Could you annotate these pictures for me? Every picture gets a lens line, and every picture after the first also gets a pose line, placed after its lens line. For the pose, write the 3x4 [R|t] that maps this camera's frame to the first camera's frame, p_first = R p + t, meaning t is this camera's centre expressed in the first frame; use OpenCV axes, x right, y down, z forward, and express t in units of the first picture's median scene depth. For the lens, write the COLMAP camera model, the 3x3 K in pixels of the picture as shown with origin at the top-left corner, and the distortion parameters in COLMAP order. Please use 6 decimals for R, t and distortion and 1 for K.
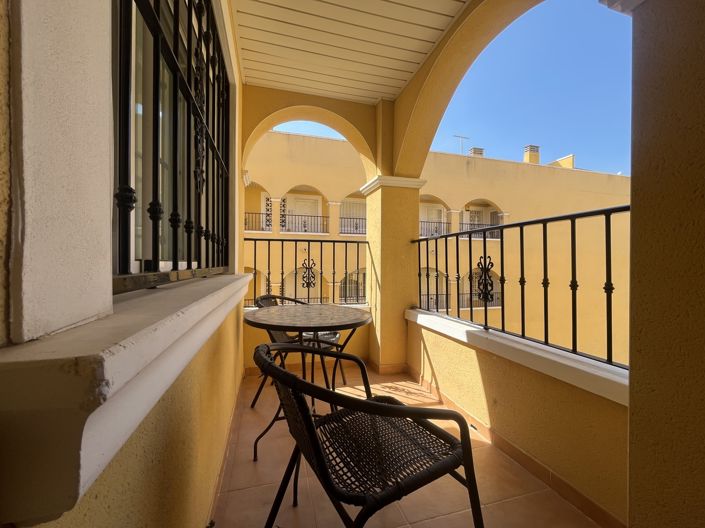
lens RADIAL K [[288.7, 0, 351.1], [0, 288.7, 262.1], [0, 0, 1]] dist [-0.000363, -0.000086]
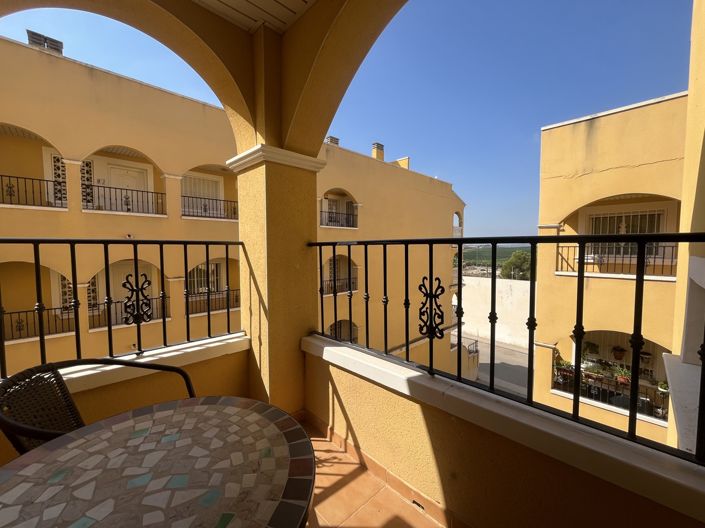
lens RADIAL K [[288.7, 0, 350.8], [0, 288.7, 264.1], [0, 0, 1]] dist [-0.000363, -0.000086]
pose [[0.880508, -0.031404, 0.472990, -0.043528], [0.001655, 0.998001, 0.063181, -0.067653], [-0.474029, -0.054849, 0.878800, 0.302578]]
